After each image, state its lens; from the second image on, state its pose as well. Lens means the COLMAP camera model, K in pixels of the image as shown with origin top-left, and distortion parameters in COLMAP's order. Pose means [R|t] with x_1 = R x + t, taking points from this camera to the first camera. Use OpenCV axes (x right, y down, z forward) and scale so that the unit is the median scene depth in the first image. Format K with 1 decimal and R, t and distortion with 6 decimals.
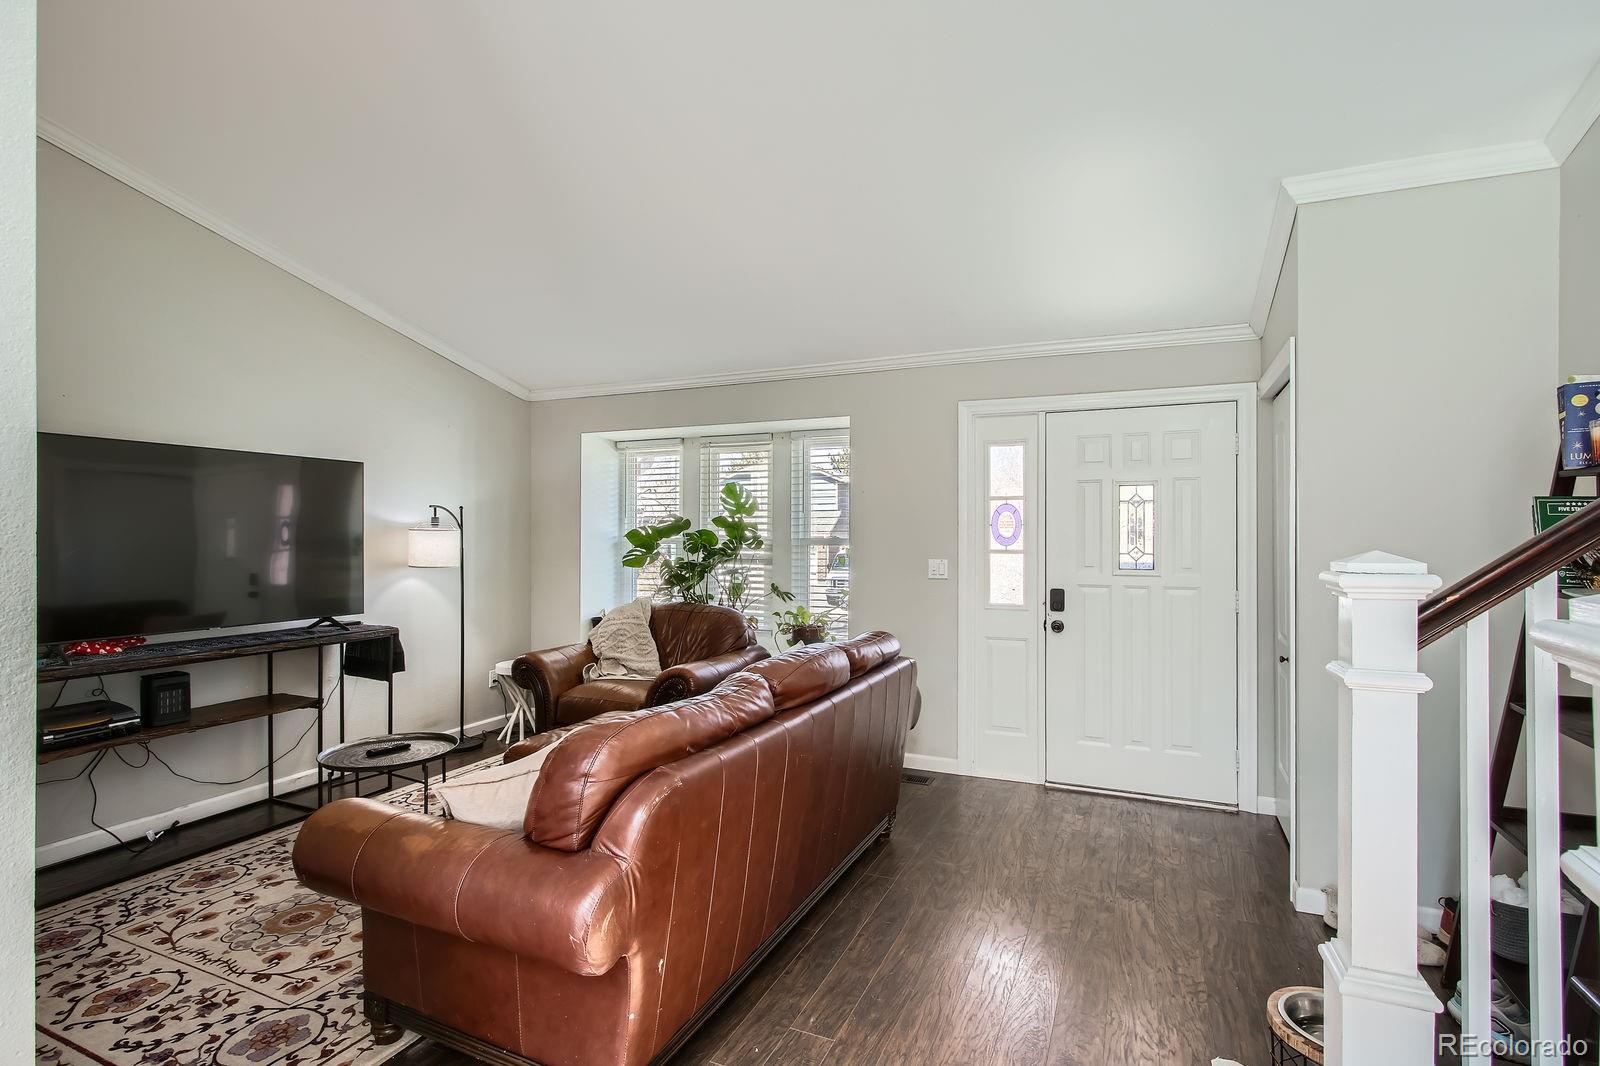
lens RADIAL K [[764.8, 0, 806.5], [0, 764.8, 546.6], [0, 0, 1]] dist [0.000802, -0.000343]
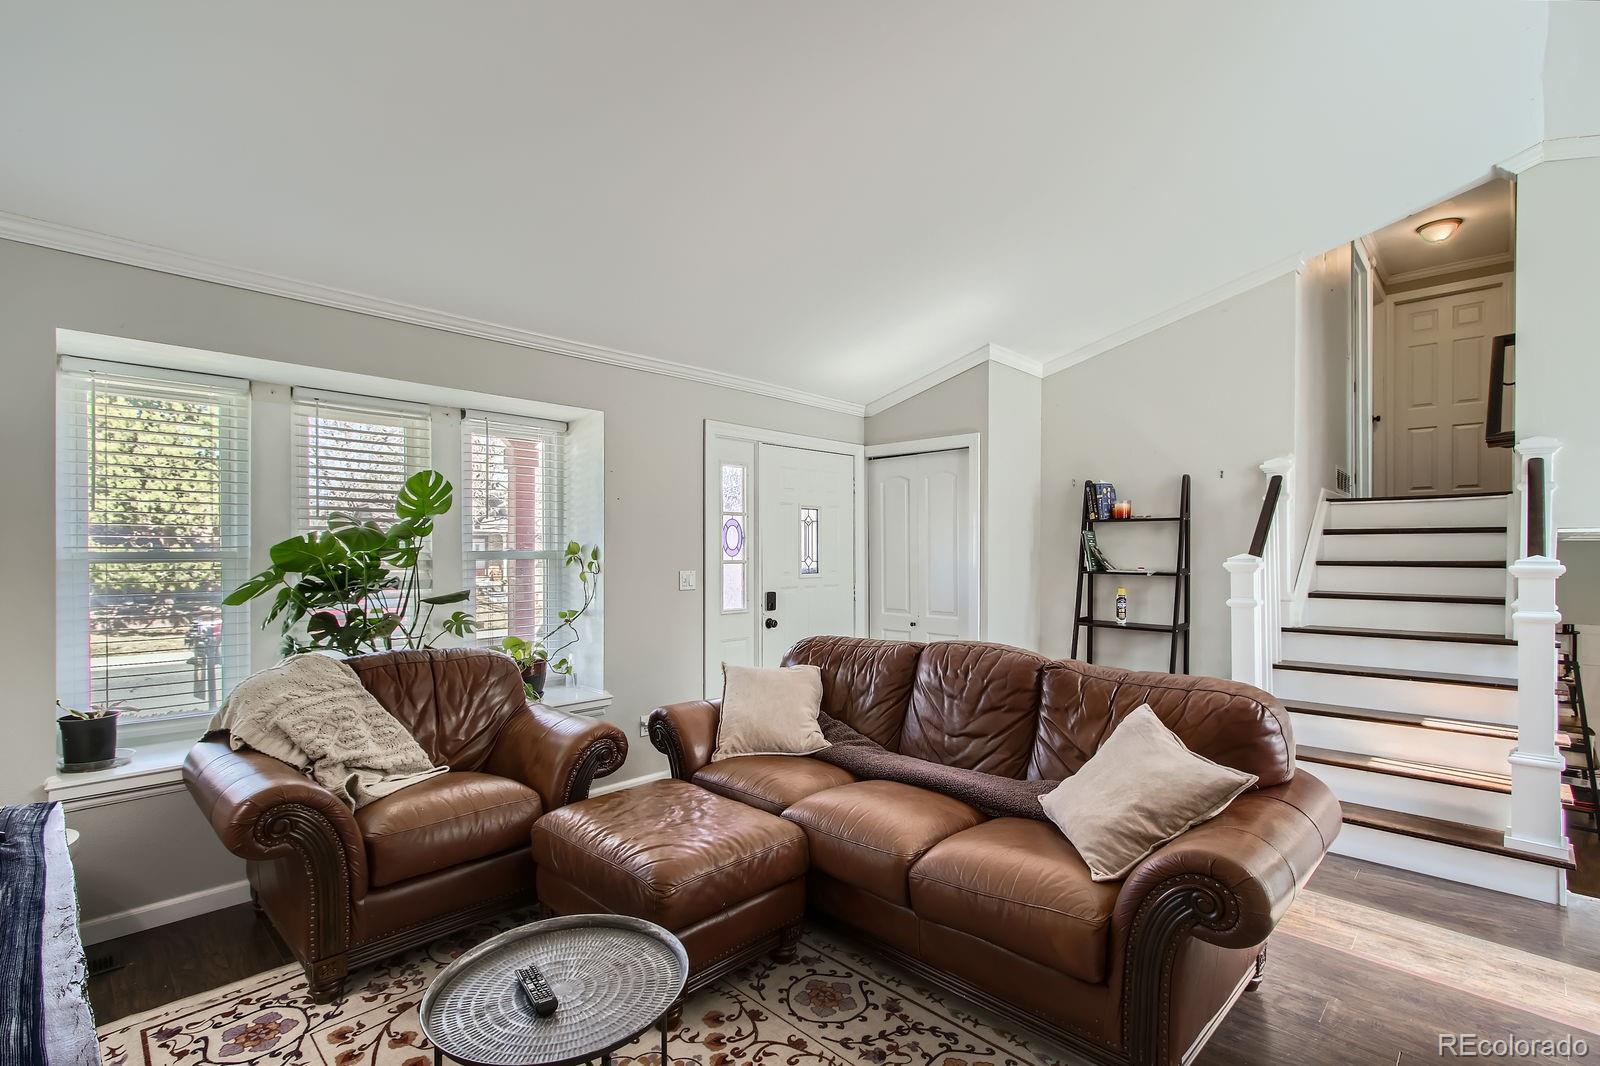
lens RADIAL K [[764.8, 0, 806.5], [0, 764.8, 546.6], [0, 0, 1]] dist [0.000802, -0.000343]
pose [[0.327345, -0.000250, 0.944905, -0.770075], [0.011082, 0.999932, -0.003575, -0.010546], [-0.944840, 0.011642, 0.327326, 0.543700]]
